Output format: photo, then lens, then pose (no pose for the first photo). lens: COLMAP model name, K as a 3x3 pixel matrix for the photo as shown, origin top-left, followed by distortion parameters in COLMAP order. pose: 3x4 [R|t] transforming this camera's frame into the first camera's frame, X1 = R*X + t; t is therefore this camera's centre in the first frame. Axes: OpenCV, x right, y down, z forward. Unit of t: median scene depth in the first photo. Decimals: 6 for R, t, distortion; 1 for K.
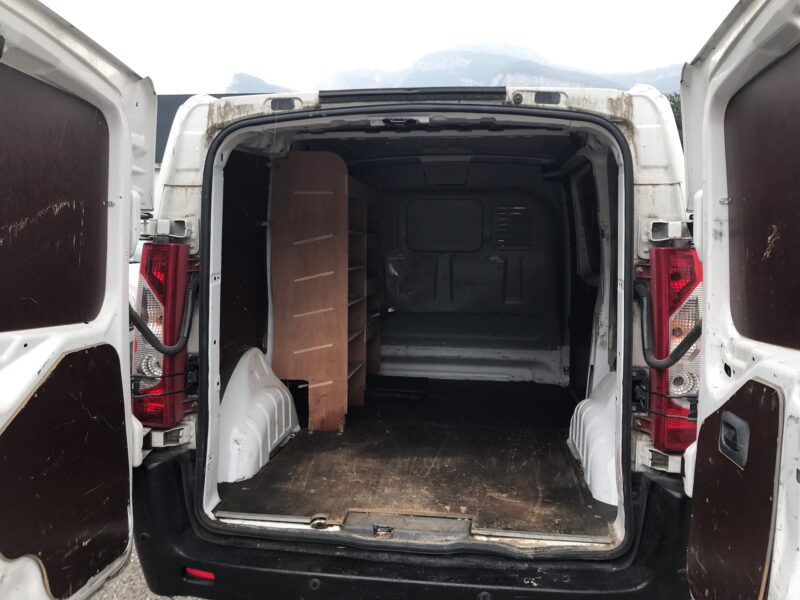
lens RADIAL K [[654.4, 0, 404.0], [0, 654.4, 298.8], [0, 0, 1]] dist [0.021116, -0.003095]
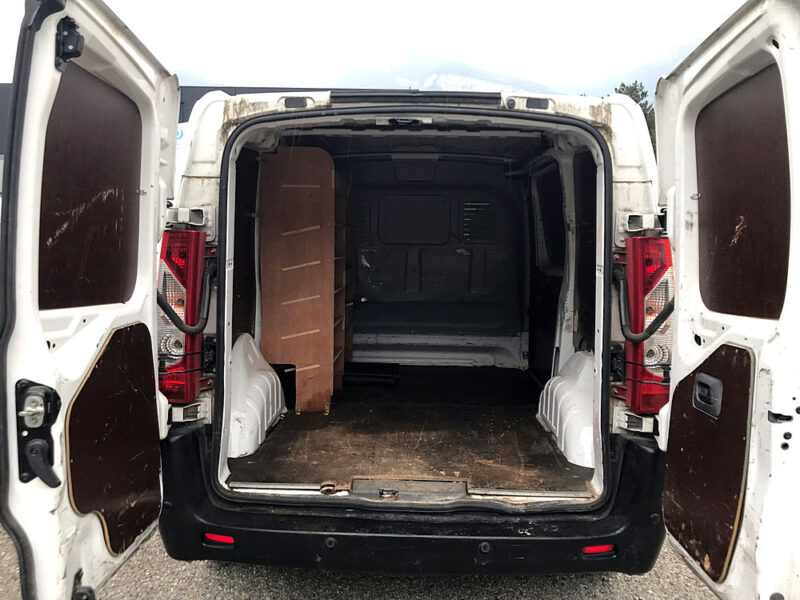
lens RADIAL K [[654.4, 0, 395.6], [0, 654.4, 300.2], [0, 0, 1]] dist [0.021116, -0.003095]
pose [[0.995338, -0.001951, 0.096433, -0.128024], [0.001482, 0.999987, 0.004938, 0.024426], [-0.096441, -0.004772, 0.995327, -0.095663]]
